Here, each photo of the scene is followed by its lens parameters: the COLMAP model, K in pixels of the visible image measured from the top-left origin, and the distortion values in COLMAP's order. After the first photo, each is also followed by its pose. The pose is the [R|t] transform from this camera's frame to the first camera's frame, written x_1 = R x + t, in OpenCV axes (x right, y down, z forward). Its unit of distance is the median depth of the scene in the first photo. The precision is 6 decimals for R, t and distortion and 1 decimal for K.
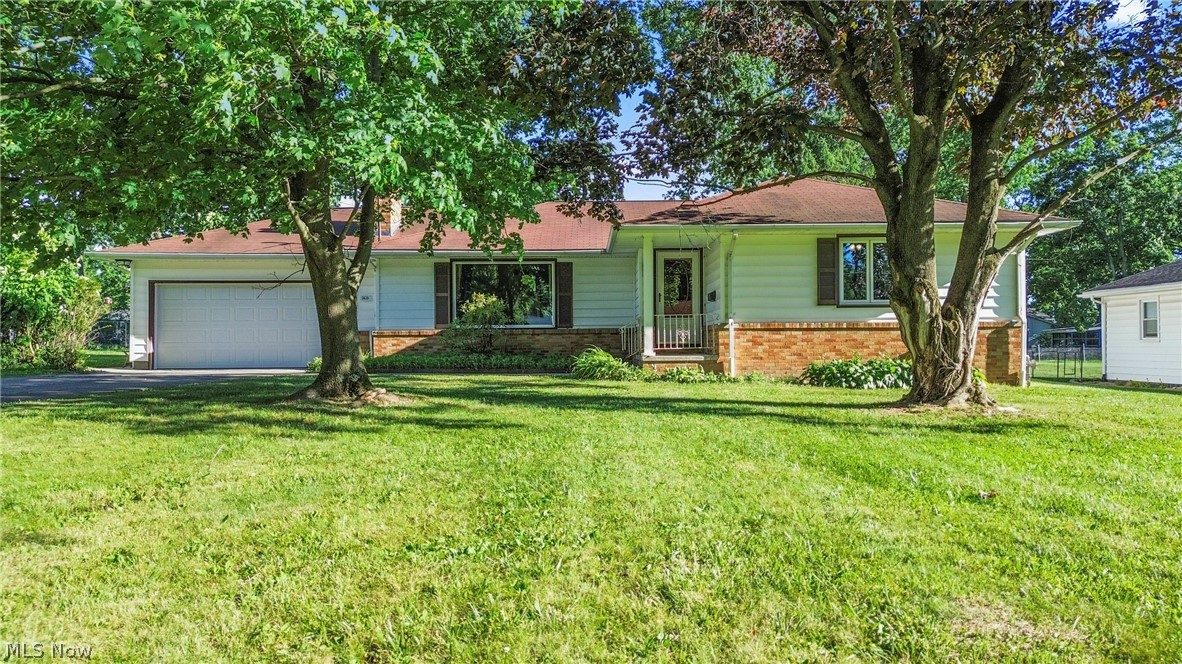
lens RADIAL K [[836.6, 0, 591.0], [0, 836.6, 332.0], [0, 0, 1]] dist [0.051927, -0.059902]
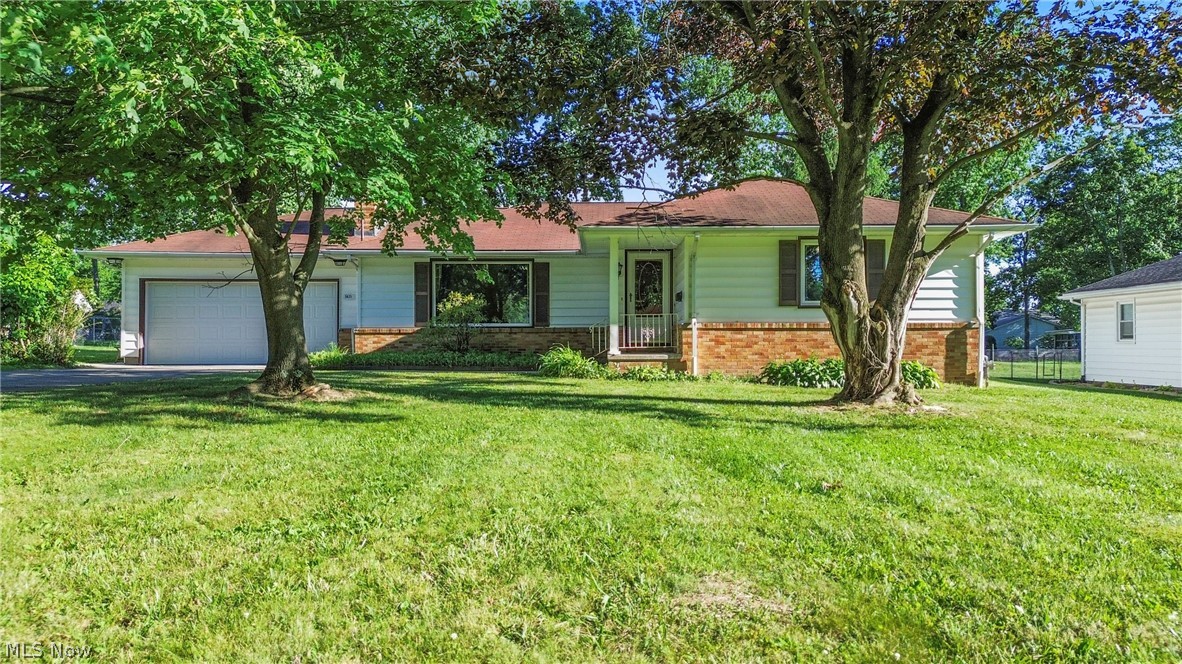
lens RADIAL K [[829.3, 0, 594.3], [0, 829.3, 337.3], [0, 0, 1]] dist [0.055179, -0.059787]
pose [[0.999898, 0.005797, -0.013035, 0.058652], [-0.005699, 0.999955, 0.007567, 0.000016], [0.013079, -0.007492, 0.999886, -0.015279]]
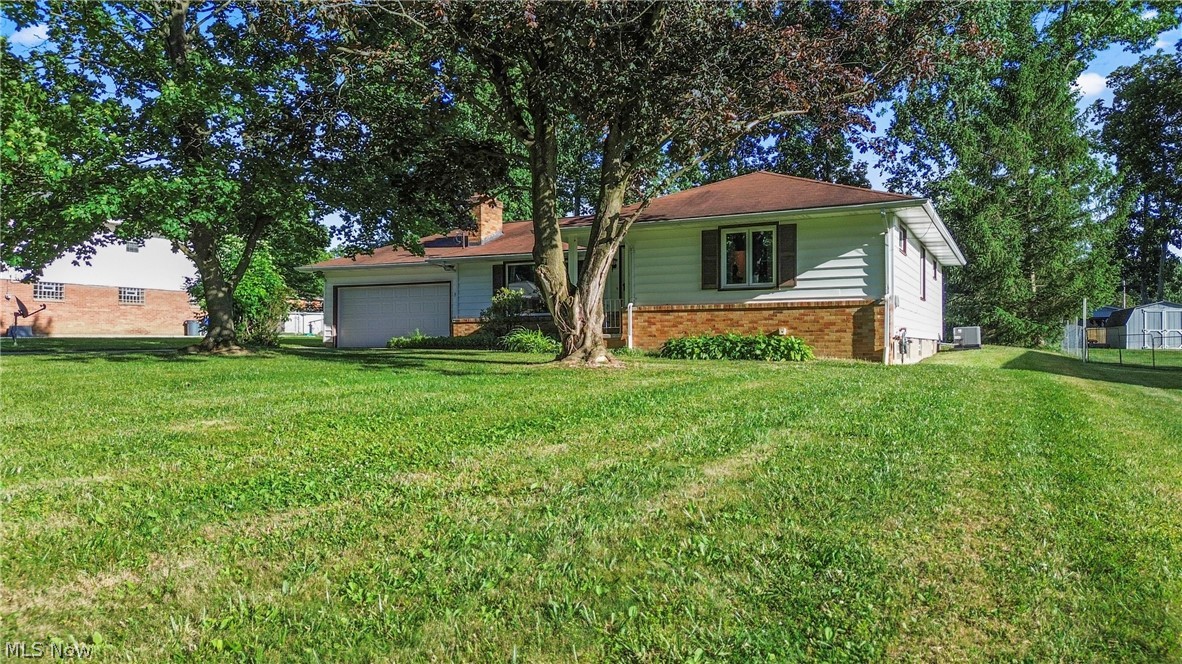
lens RADIAL K [[836.6, 0, 591.0], [0, 836.6, 332.0], [0, 0, 1]] dist [0.051927, -0.059902]
pose [[0.890197, -0.004773, -0.455551, 0.659255], [0.004637, 0.999988, -0.001416, 0.027088], [0.455553, -0.000852, 0.890208, -0.080818]]
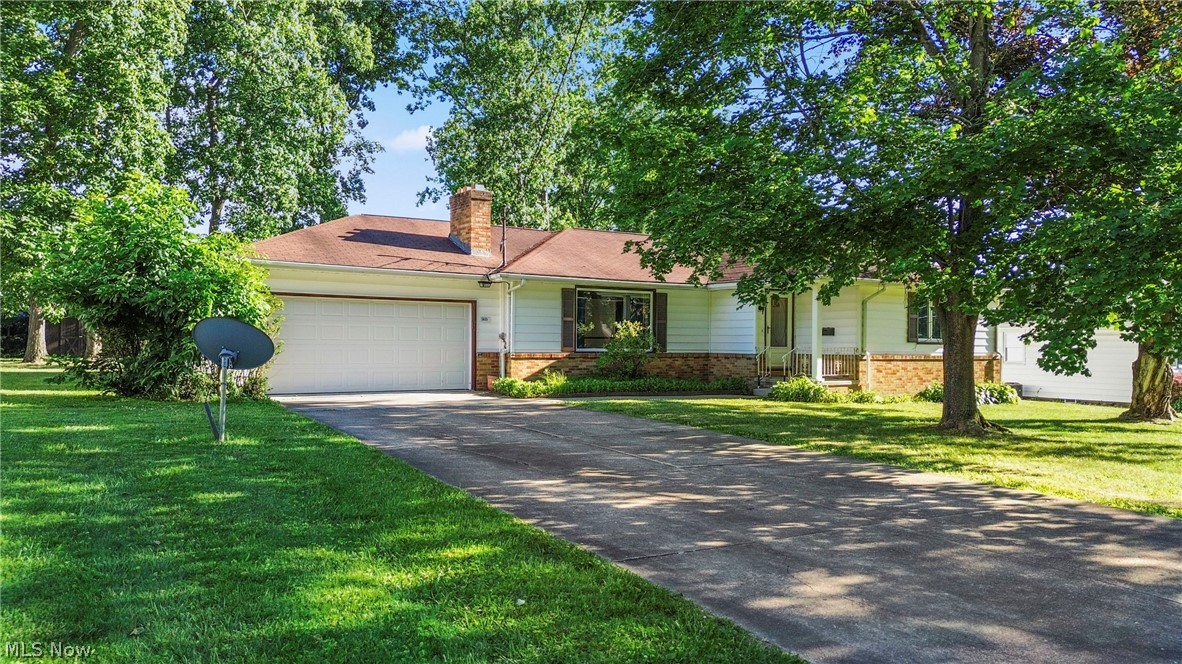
lens RADIAL K [[836.6, 0, 591.0], [0, 836.6, 332.0], [0, 0, 1]] dist [0.051927, -0.059902]
pose [[0.842086, 0.021496, 0.538915, -0.894473], [-0.023947, 0.999710, -0.002458, -0.033215], [-0.538812, -0.010835, 0.842356, 0.138475]]
